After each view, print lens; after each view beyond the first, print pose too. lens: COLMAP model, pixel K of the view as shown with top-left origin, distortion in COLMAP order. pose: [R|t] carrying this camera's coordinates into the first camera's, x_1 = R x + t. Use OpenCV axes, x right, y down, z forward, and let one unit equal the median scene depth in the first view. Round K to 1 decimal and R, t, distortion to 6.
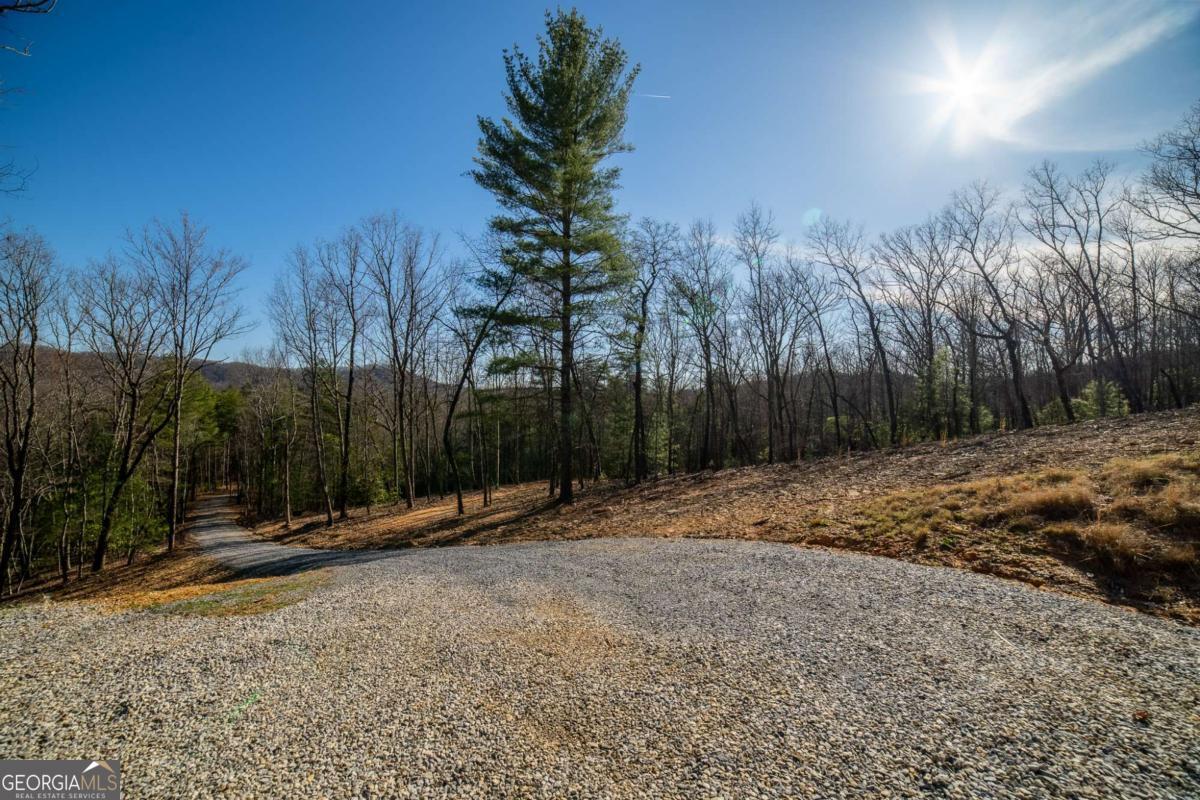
lens RADIAL K [[470.3, 0, 607.3], [0, 470.3, 398.1], [0, 0, 1]] dist [0.000118, 0.000173]
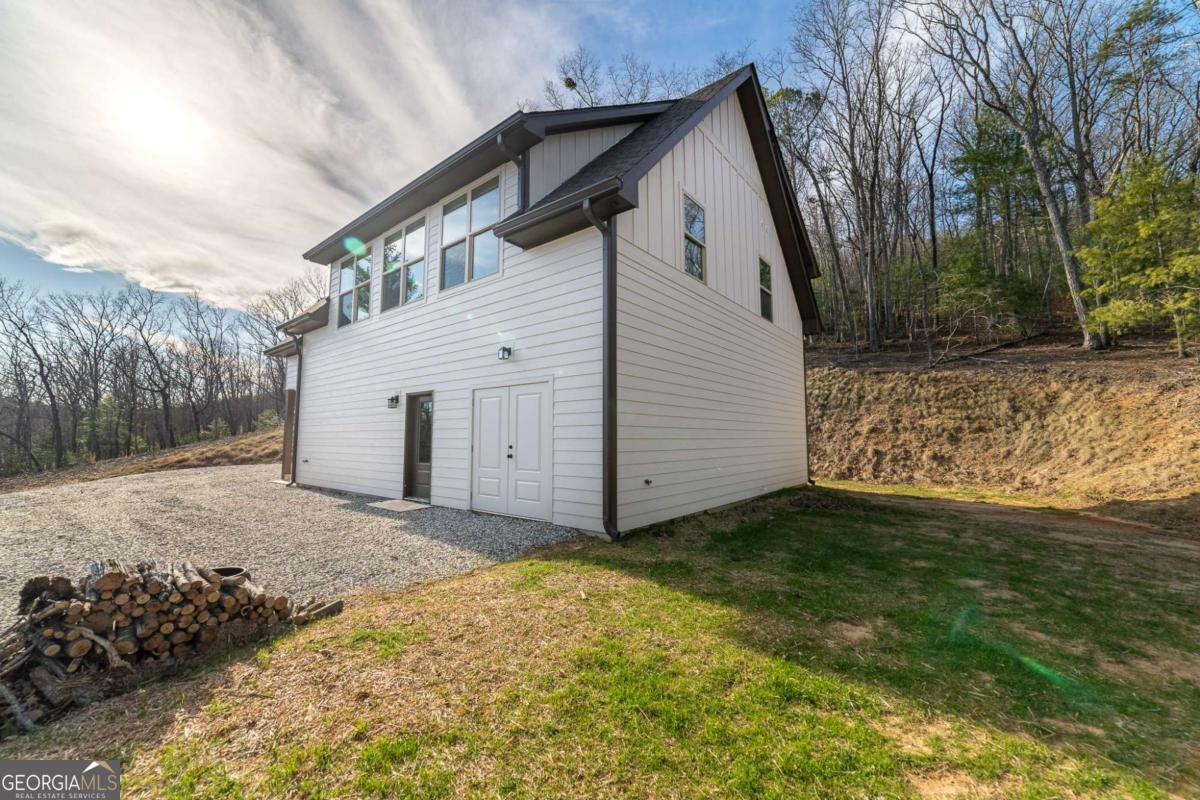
lens RADIAL K [[470.3, 0, 607.3], [0, 470.3, 398.1], [0, 0, 1]] dist [0.000118, 0.000173]
pose [[0.096513, 0.054879, 0.993818, -0.394625], [0.009989, 0.998375, -0.056101, -0.018420], [-0.995282, 0.015342, 0.095808, -0.431632]]
